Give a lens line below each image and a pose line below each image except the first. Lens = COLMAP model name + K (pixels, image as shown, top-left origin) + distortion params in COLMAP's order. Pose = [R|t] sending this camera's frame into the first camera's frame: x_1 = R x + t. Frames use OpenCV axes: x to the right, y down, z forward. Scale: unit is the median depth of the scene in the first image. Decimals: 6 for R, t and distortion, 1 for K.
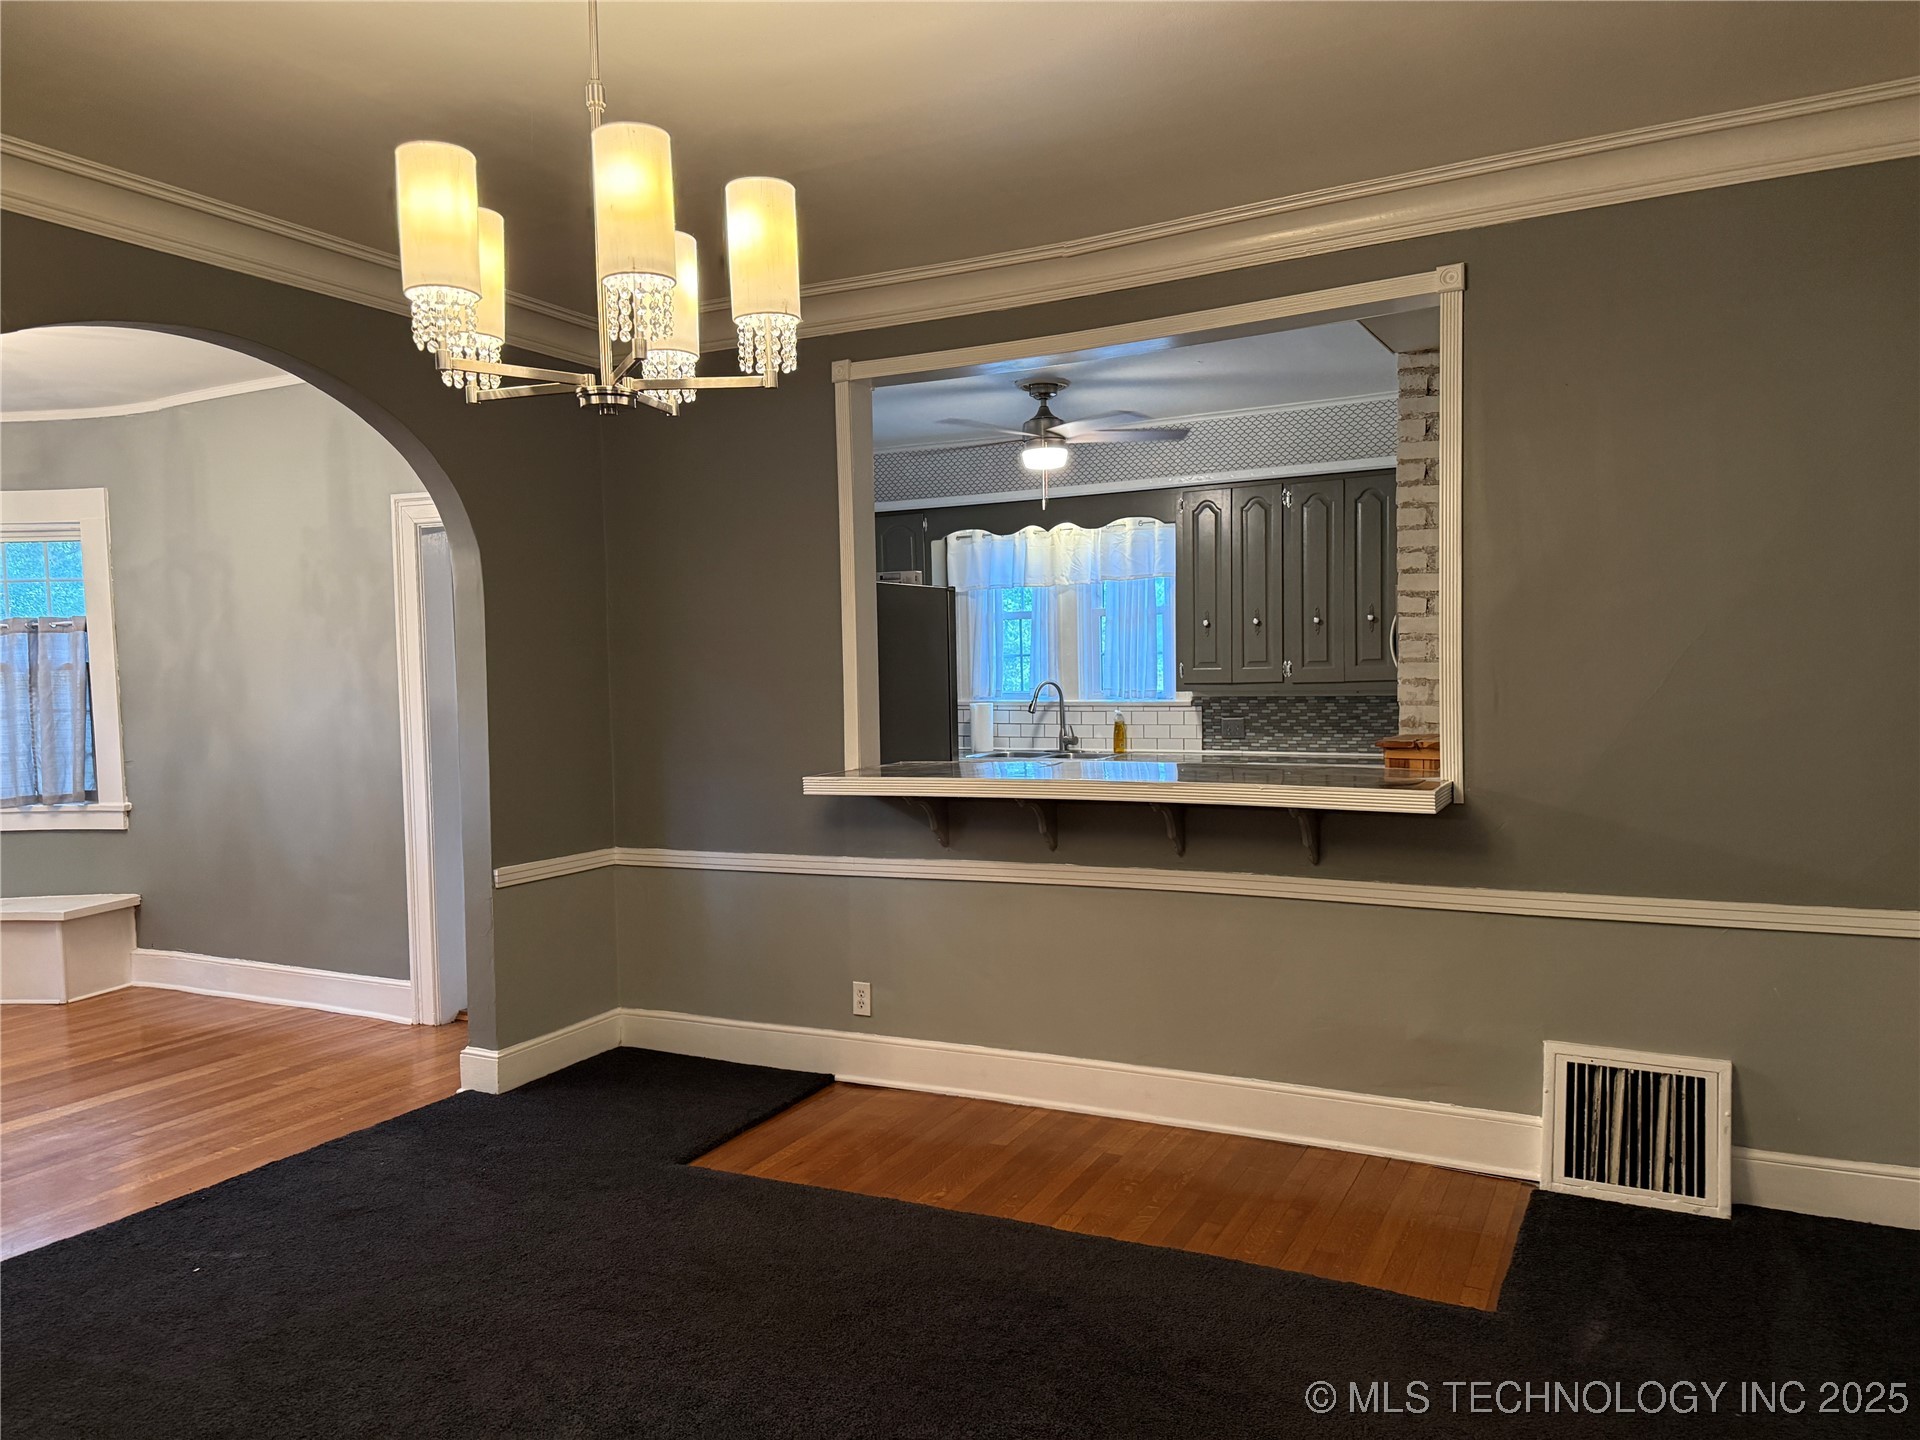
lens RADIAL K [[1348.1, 0, 955.9], [0, 1348.1, 721.3], [0, 0, 1]] dist [0.057643, -0.019475]
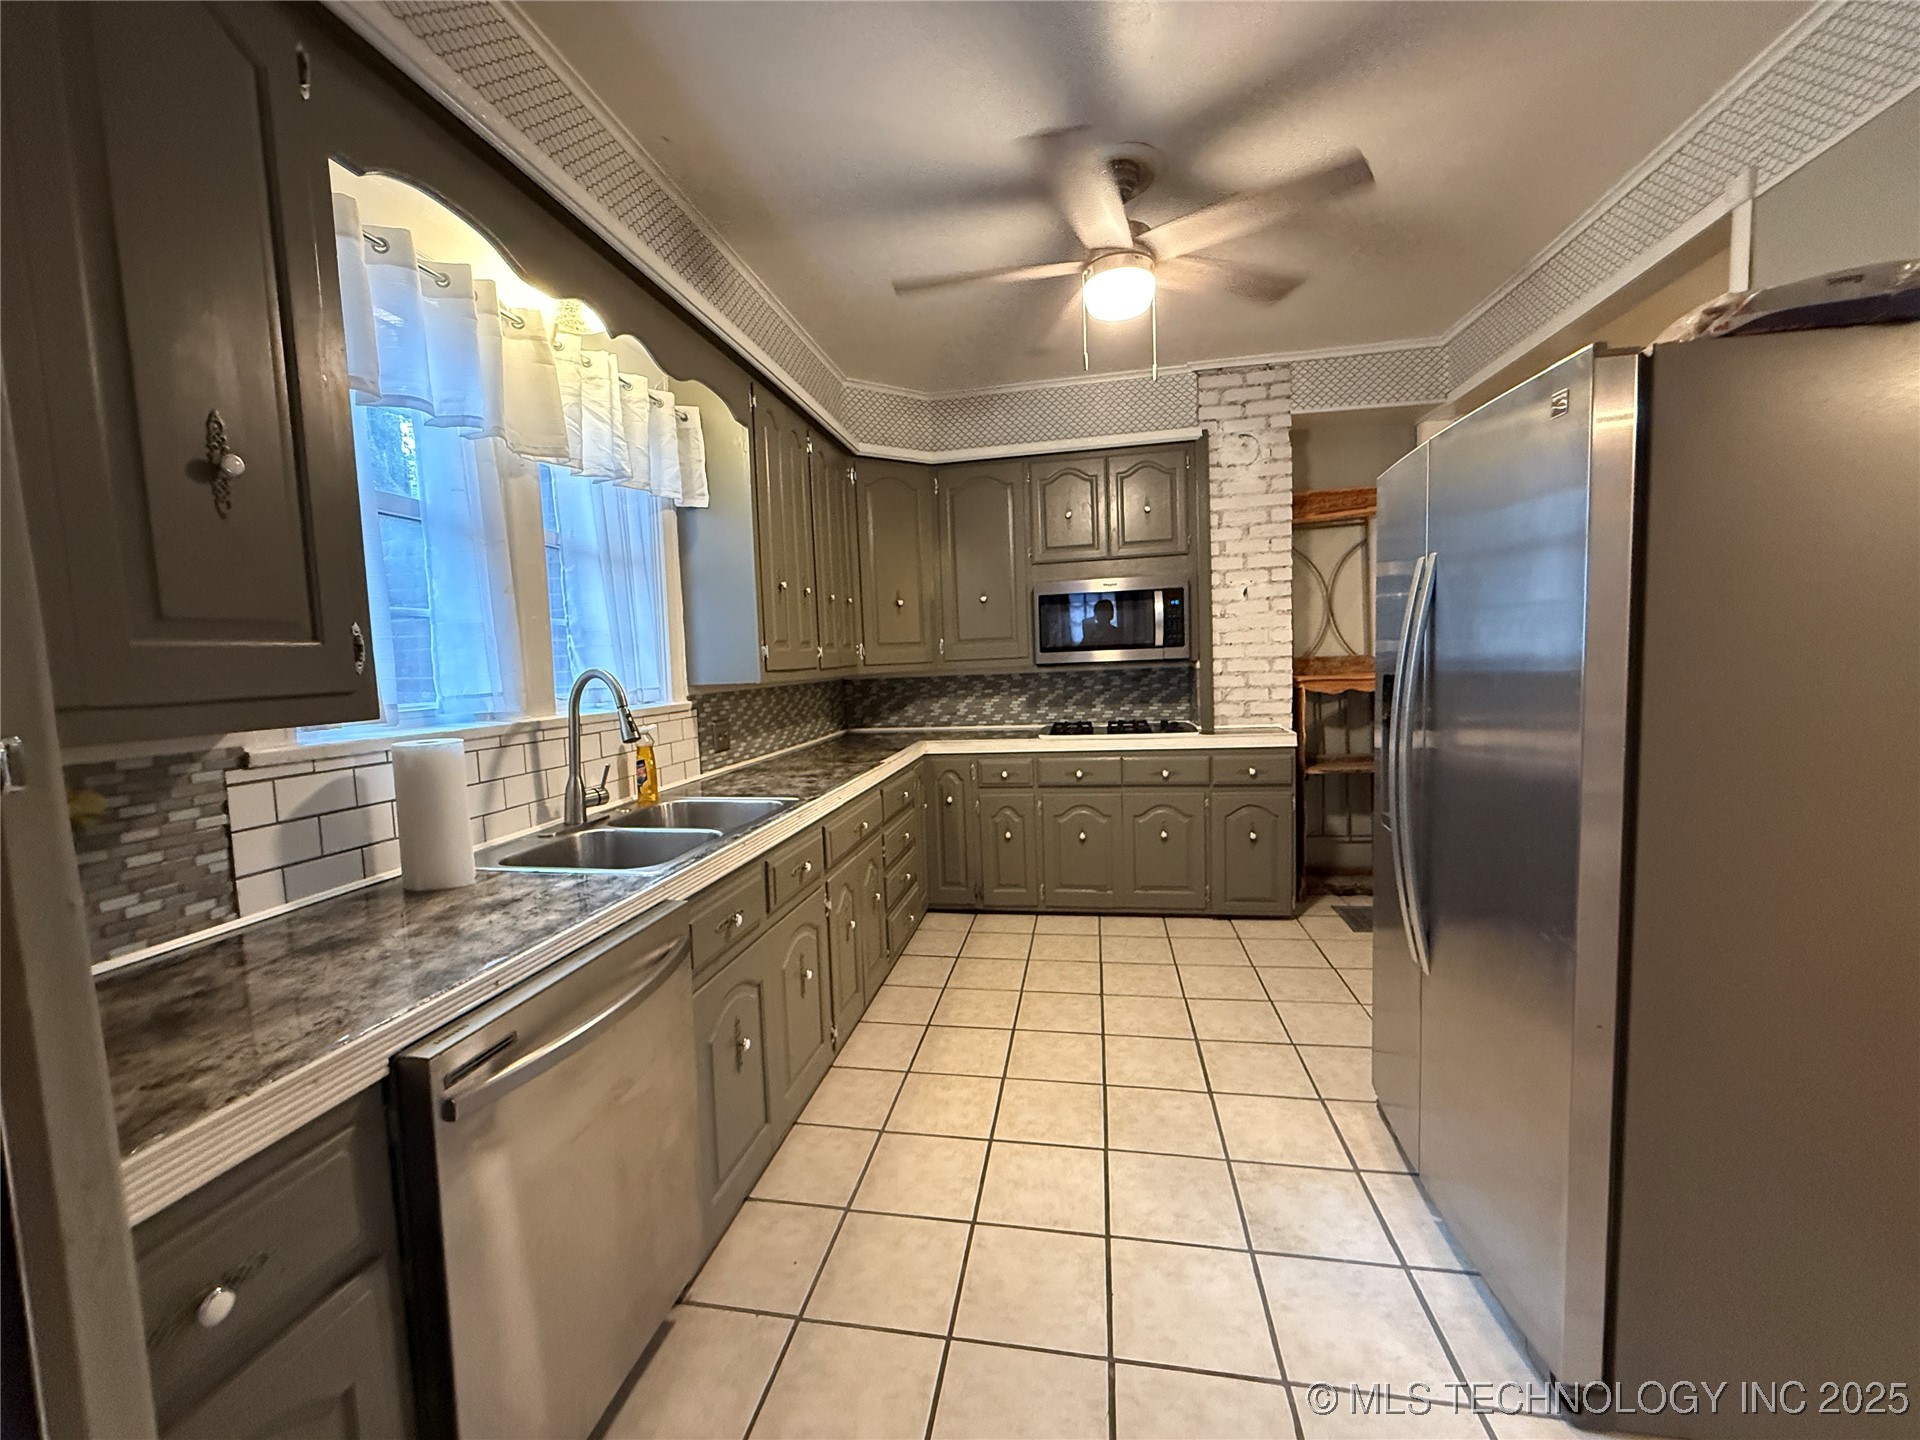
lens RADIAL K [[767.2, 0, 959.3], [0, 767.2, 720.6], [0, 0, 1]] dist [0.002301, 0.000445]
pose [[-0.309085, -0.044142, 0.950009, -0.219828], [0.092208, 0.992825, 0.076131, -0.022417], [-0.946554, 0.111130, -0.302797, 0.992622]]
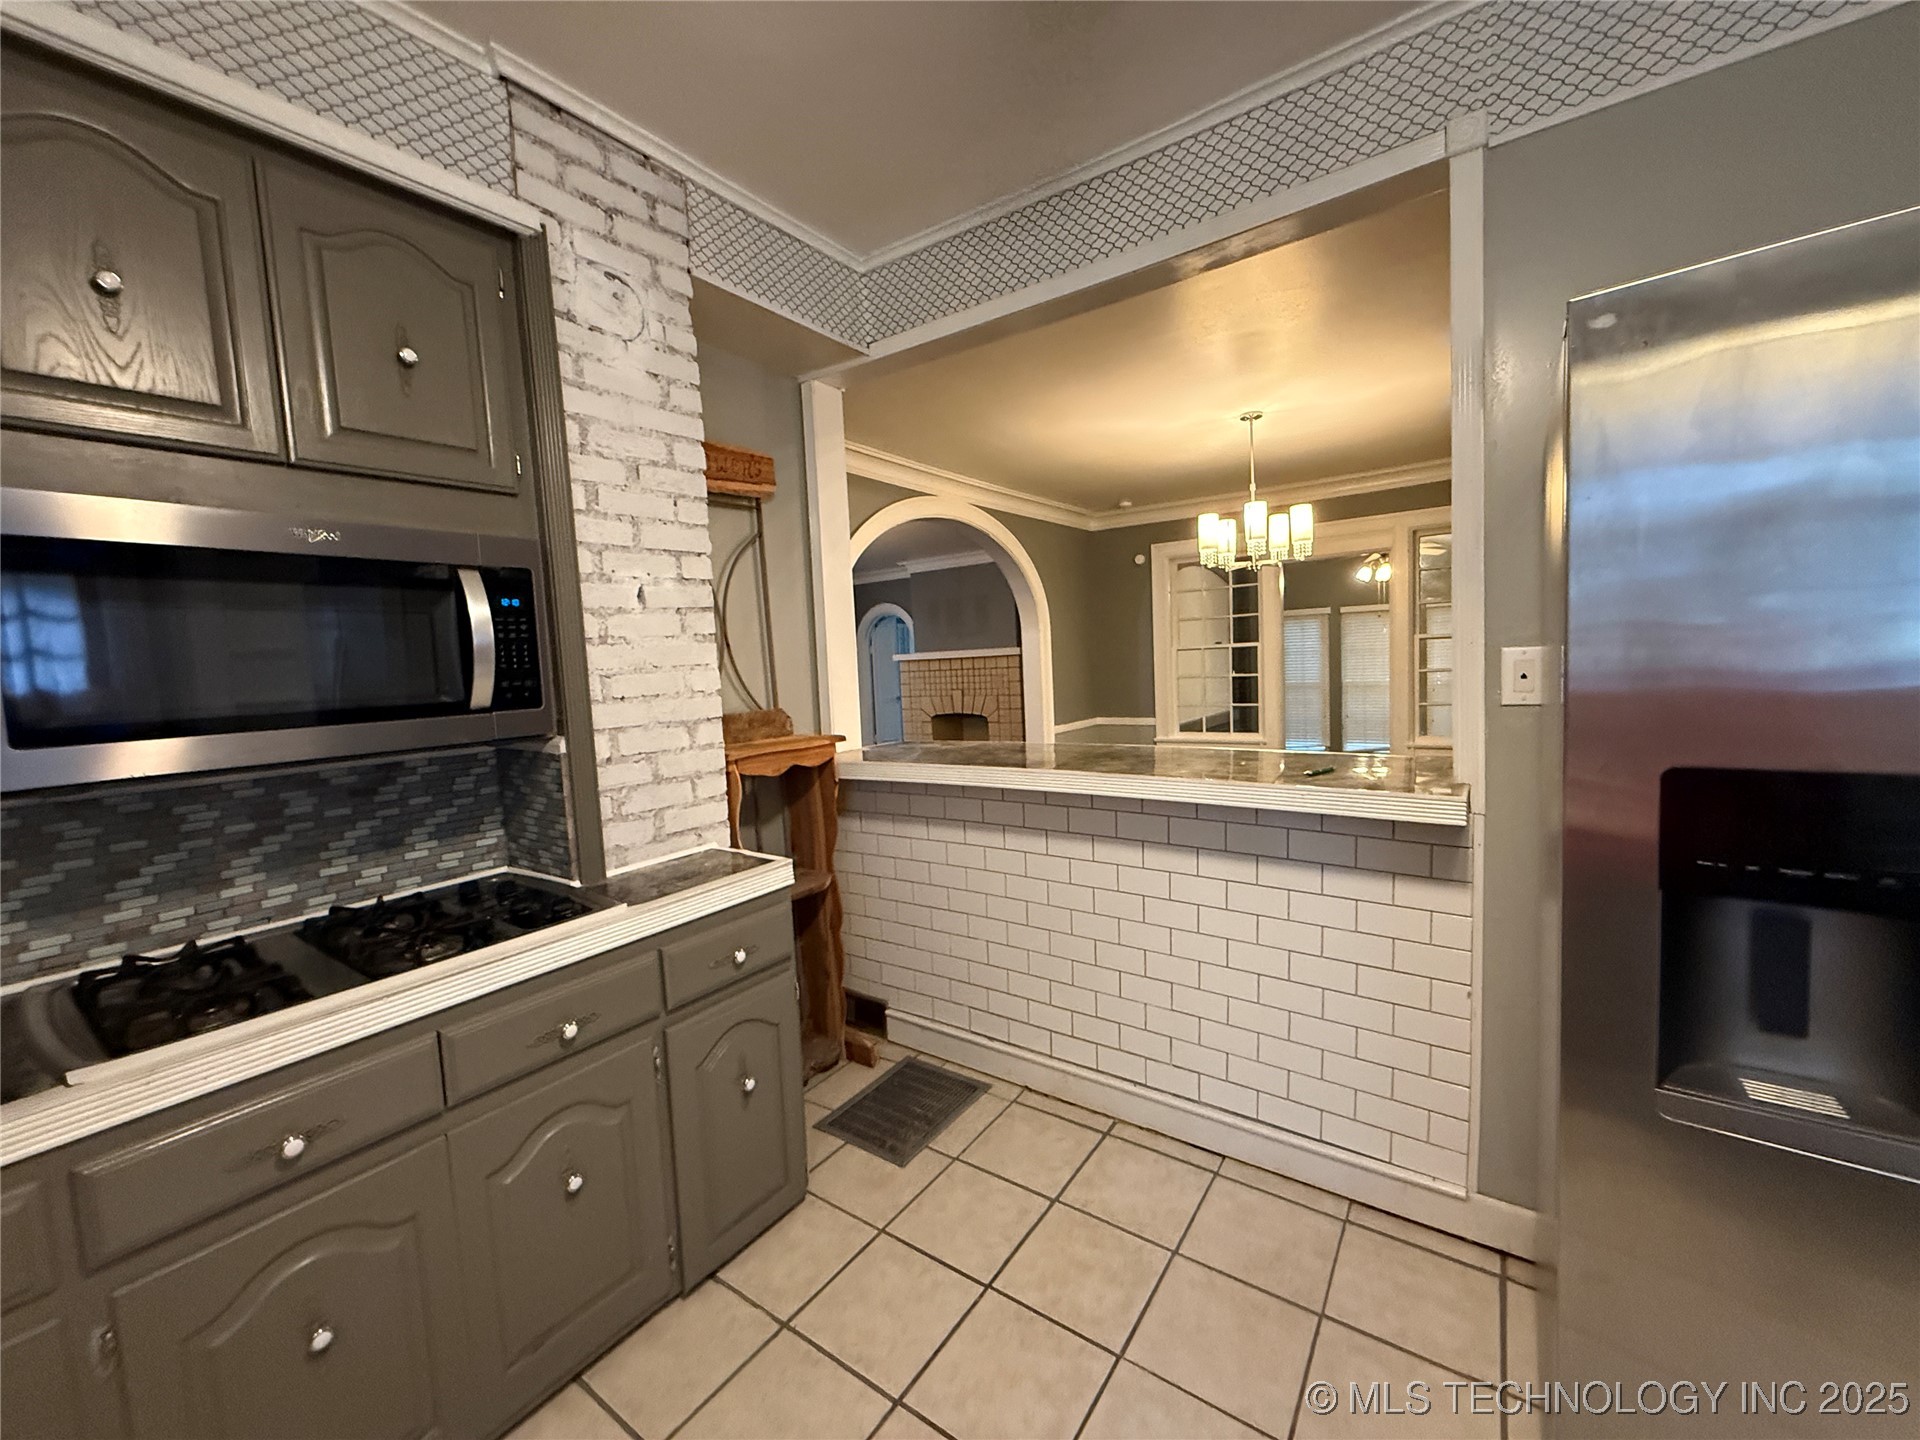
lens RADIAL K [[767.2, 0, 957.4], [0, 767.2, 718.6], [0, 0, 1]] dist [0.002301, 0.000445]
pose [[-0.989128, 0.059317, 0.134560, -0.013464], [0.076046, 0.989514, 0.122797, -0.030087], [-0.125865, 0.131695, -0.983267, 0.921871]]
